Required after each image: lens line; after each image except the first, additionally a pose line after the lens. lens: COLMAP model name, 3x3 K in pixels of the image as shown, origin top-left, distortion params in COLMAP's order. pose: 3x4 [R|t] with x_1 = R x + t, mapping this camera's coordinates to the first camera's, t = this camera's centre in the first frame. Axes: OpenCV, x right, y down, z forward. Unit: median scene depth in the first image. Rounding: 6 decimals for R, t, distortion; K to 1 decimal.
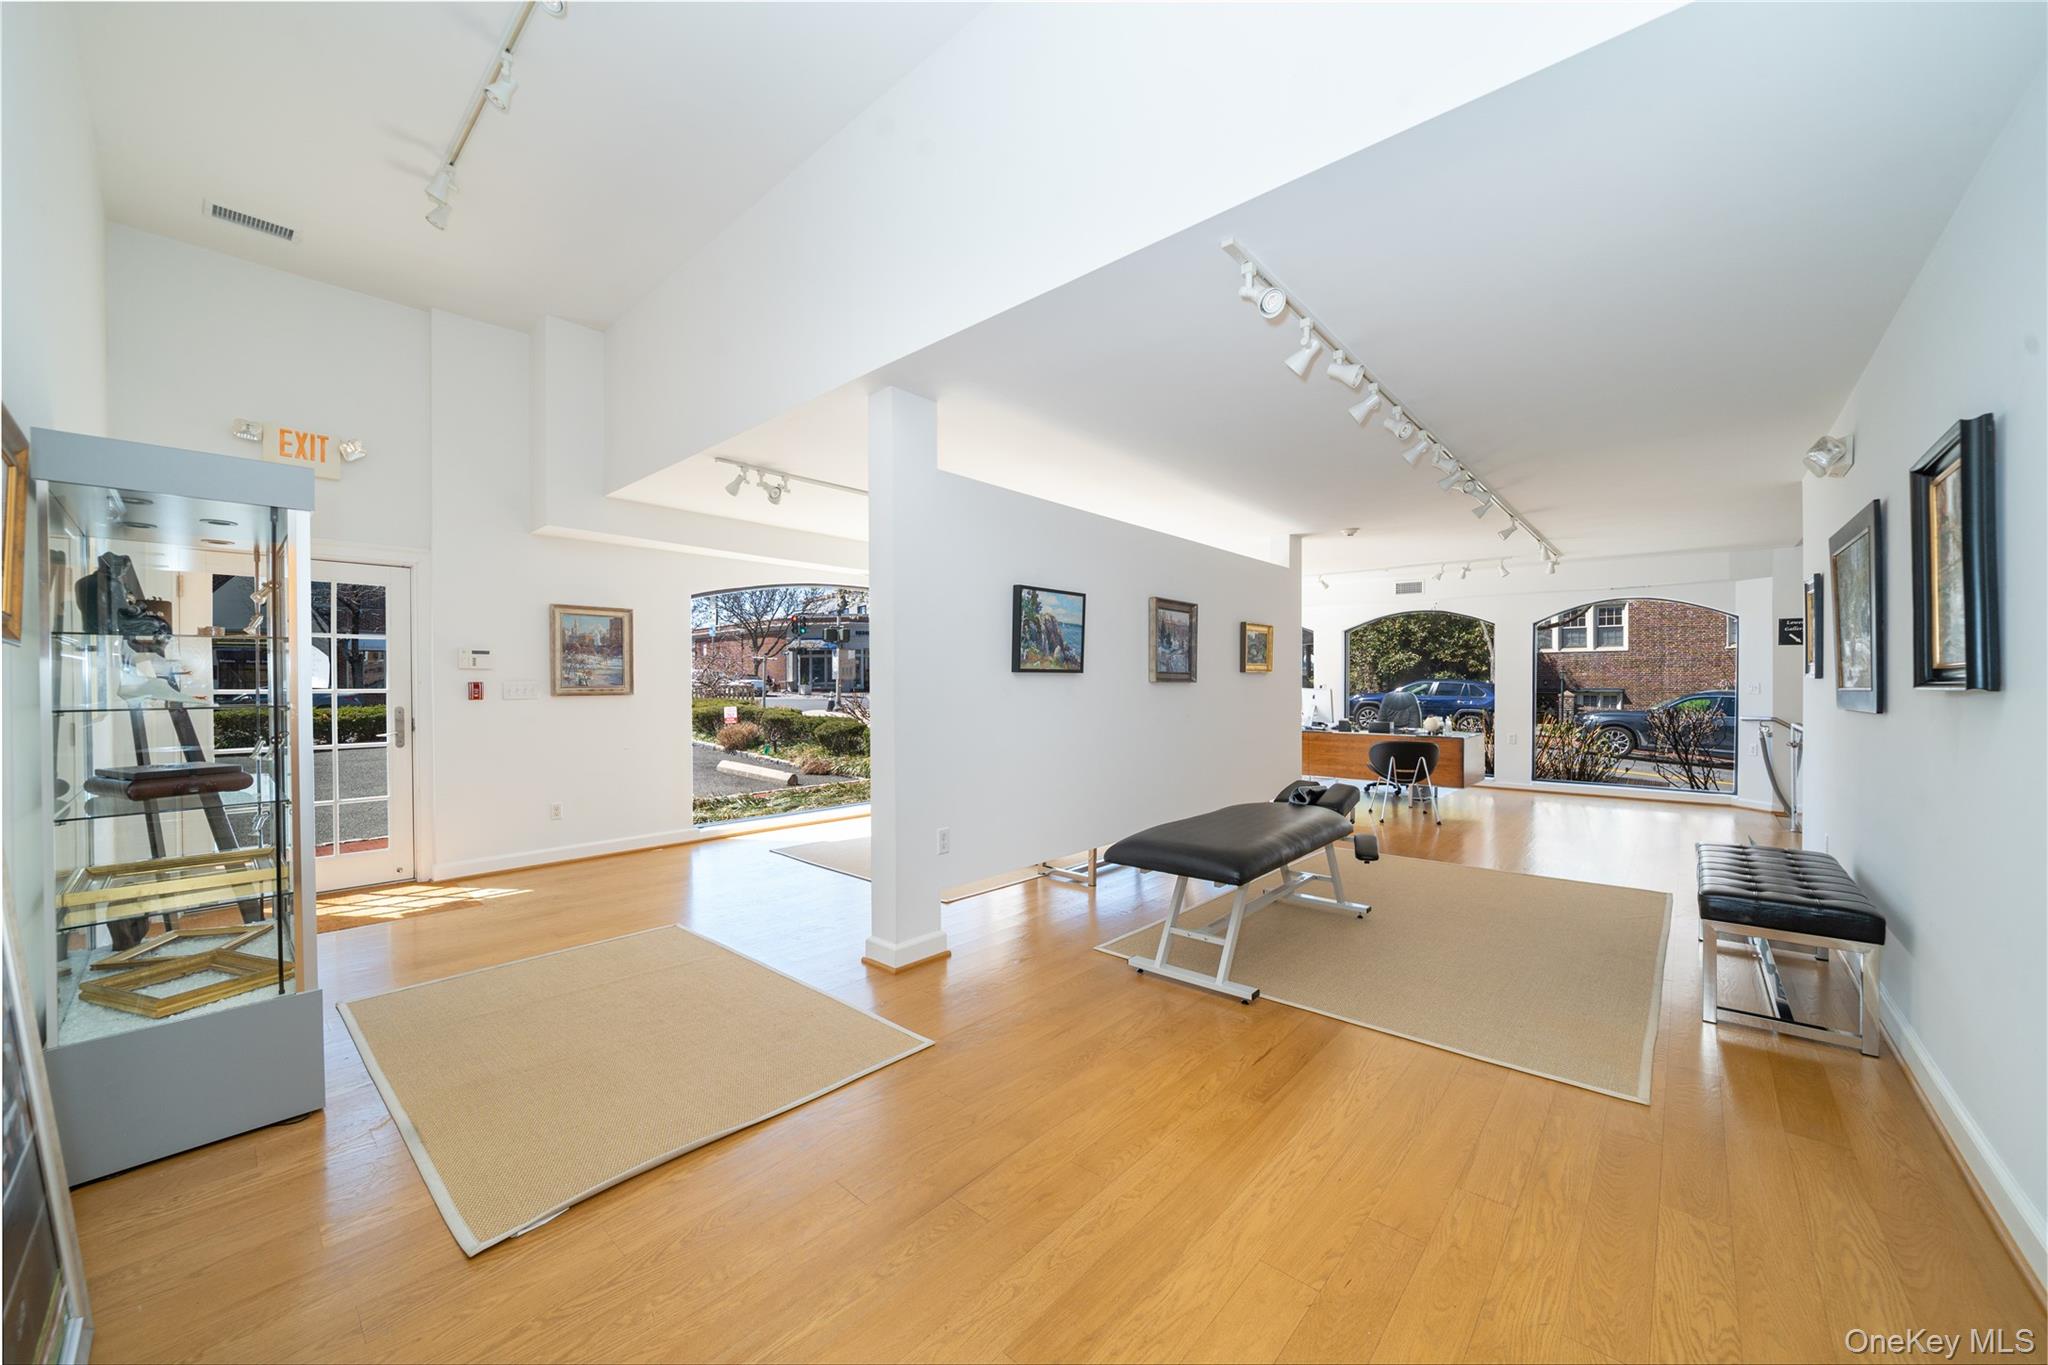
lens RADIAL K [[759.3, 0, 1034.2], [0, 759.3, 687.5], [0, 0, 1]] dist [0.000733, 0.000082]
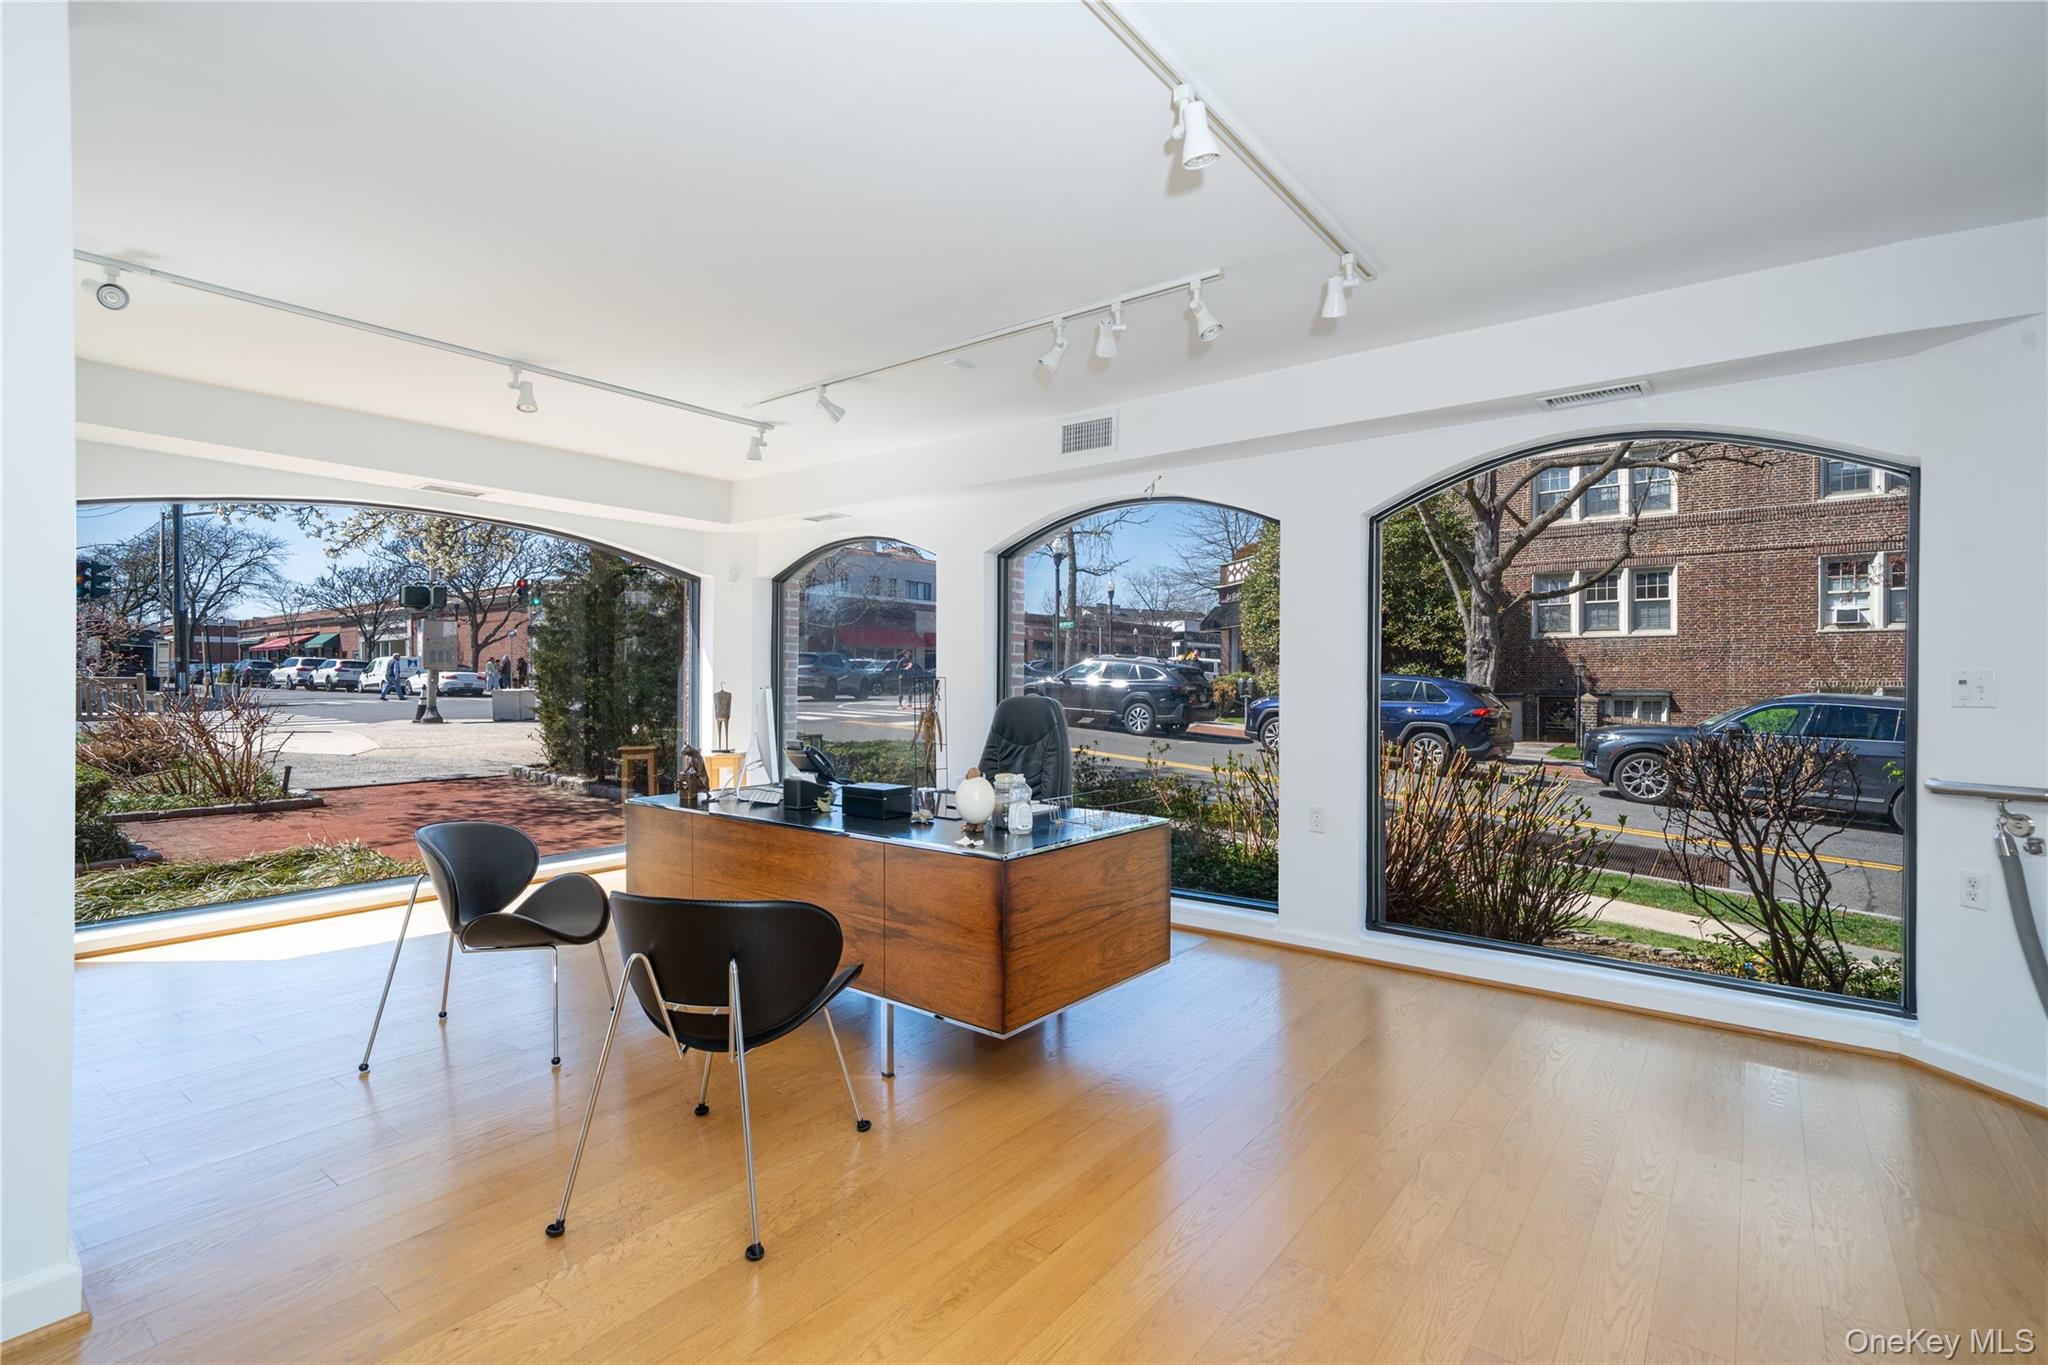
lens RADIAL K [[934.2, 0, 1015.8], [0, 934.2, 682.5], [0, 0, 1]] dist [0.004684, 0.000454]
pose [[0.999248, 0.005423, 0.038401, 0.156519], [-0.005280, 0.999979, -0.003830, 0.000350], [-0.038420, 0.003624, 0.999255, 0.182656]]
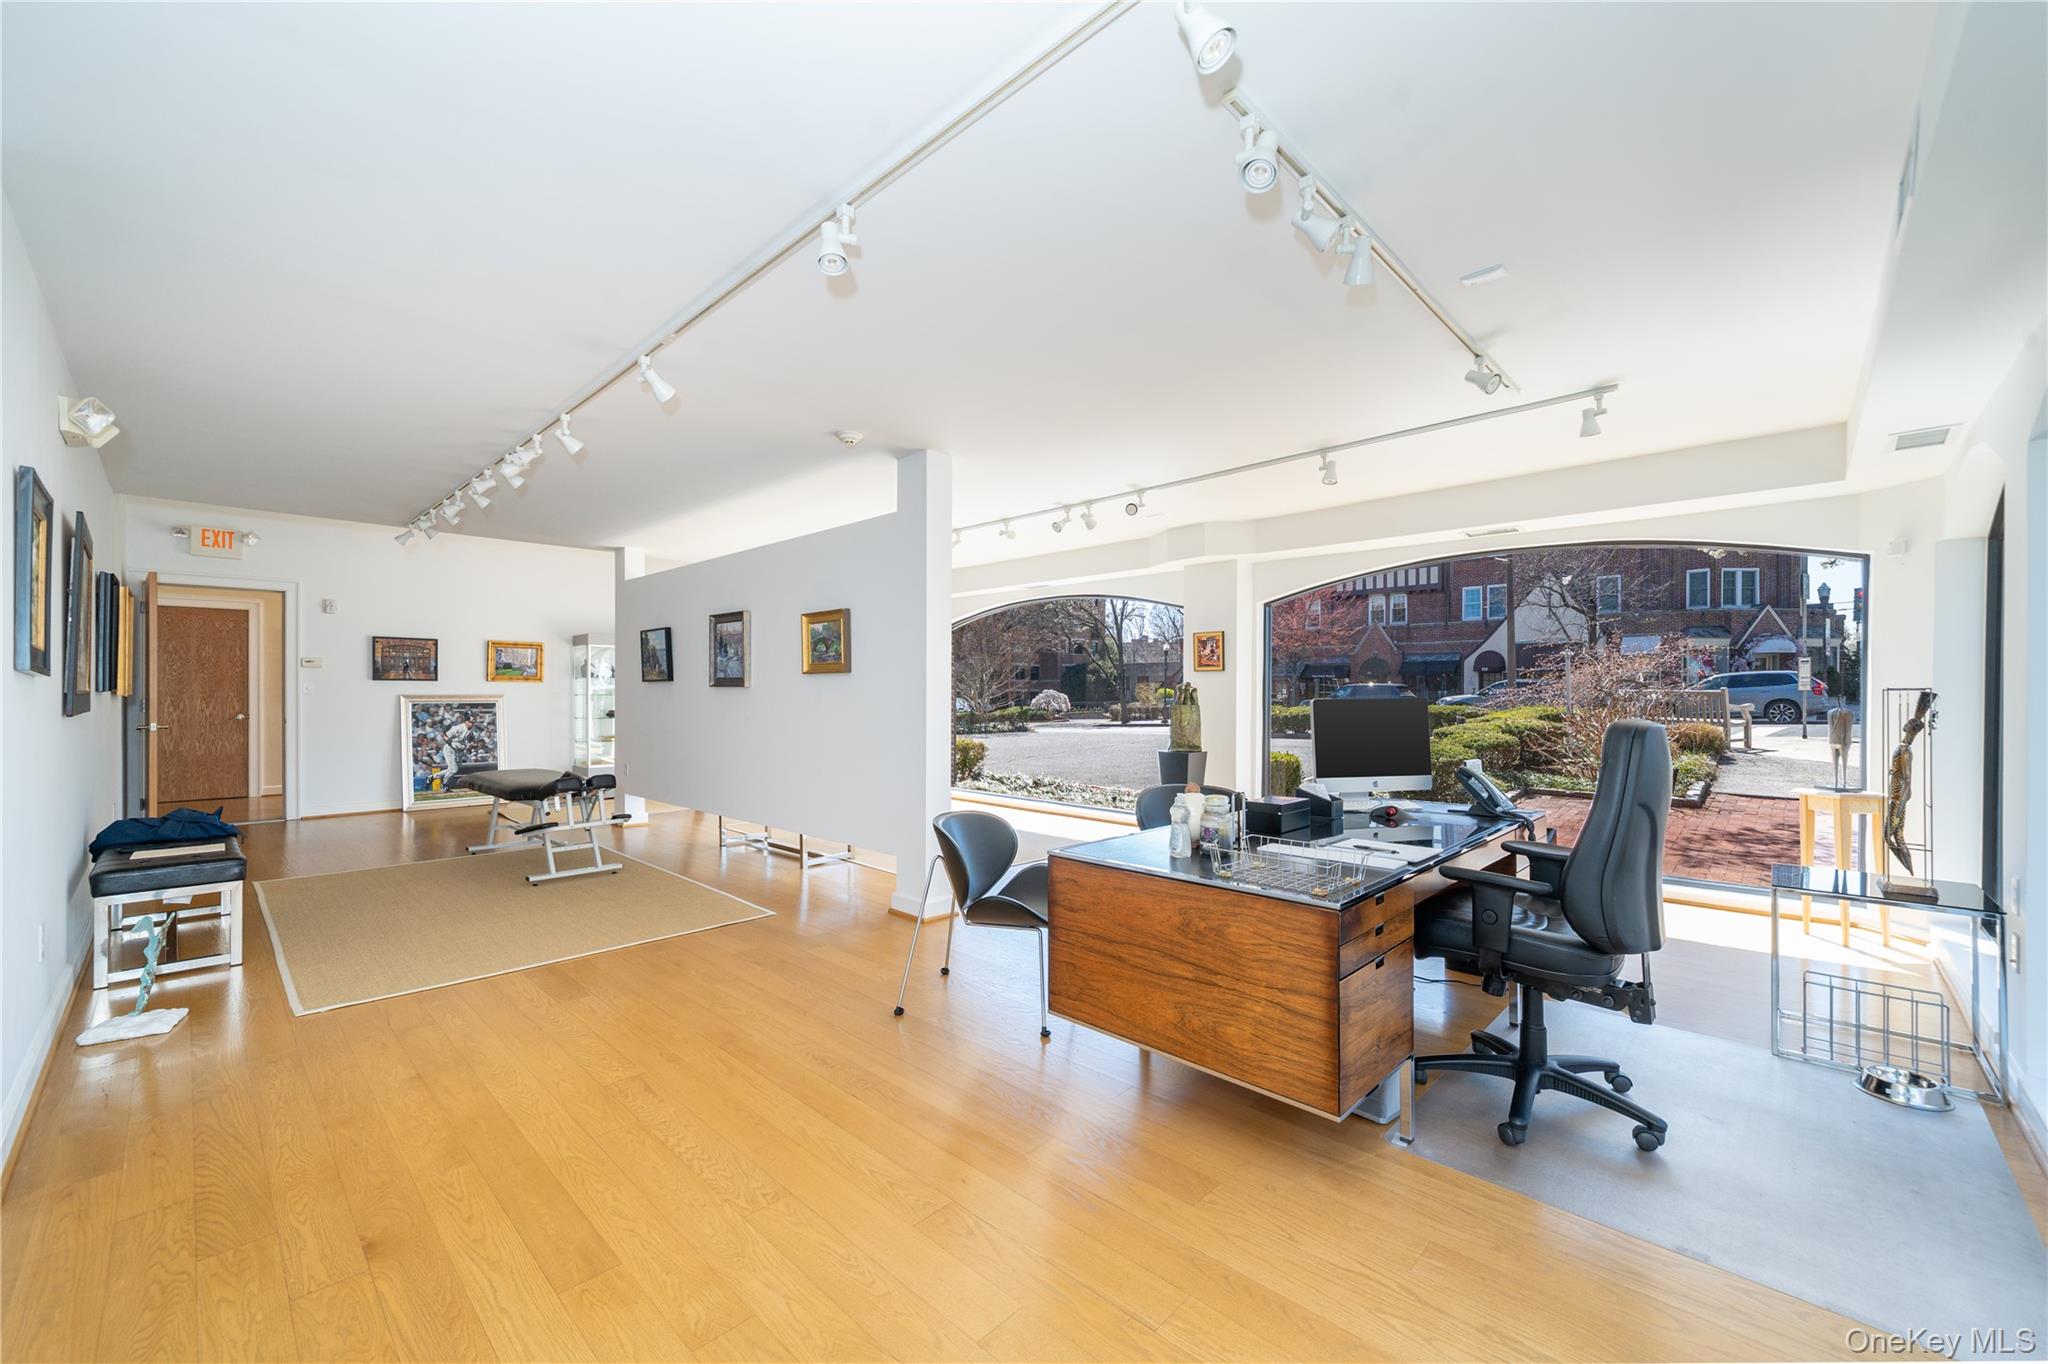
lens RADIAL K [[801.8, 0, 1029.0], [0, 801.8, 685.3], [0, 0, 1]] dist [0.001296, 0.000099]
pose [[-0.043439, 0.001508, -0.999055, 1.102697], [-0.001129, 0.999998, 0.001558, -0.019773], [0.999055, 0.001196, -0.043438, 1.144283]]
